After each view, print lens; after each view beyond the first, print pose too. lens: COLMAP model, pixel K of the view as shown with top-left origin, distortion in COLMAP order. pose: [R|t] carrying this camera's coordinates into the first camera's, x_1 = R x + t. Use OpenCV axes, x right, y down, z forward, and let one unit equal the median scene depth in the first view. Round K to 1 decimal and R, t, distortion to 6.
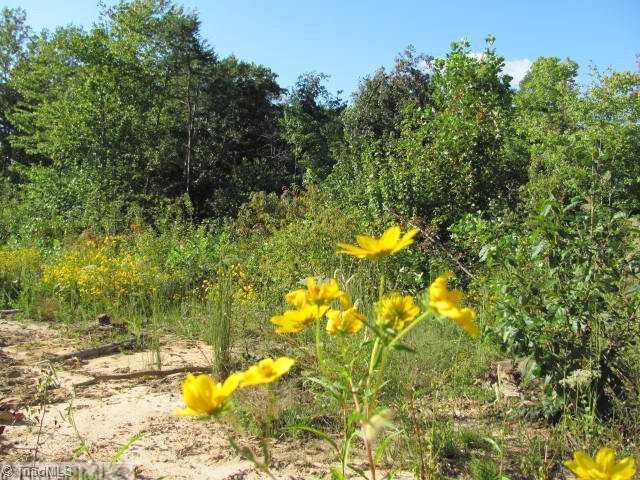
lens RADIAL K [[704.6, 0, 320.0], [0, 704.6, 240.0], [0, 0, 1]] dist [-0.190490, 0.294981]
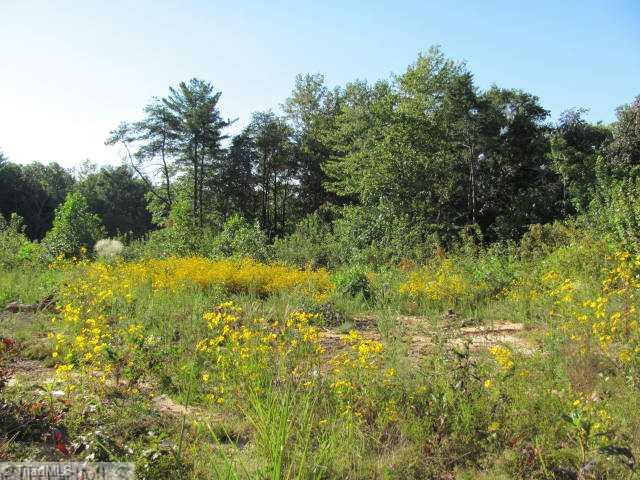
lens RADIAL K [[704.6, 0, 320.0], [0, 704.6, 240.0], [0, 0, 1]] dist [-0.190490, 0.294981]
pose [[0.925583, -0.056068, -0.374369, 0.014821], [0.046936, 0.998337, -0.033474, -0.006231], [0.375623, 0.013411, 0.926675, -0.219334]]
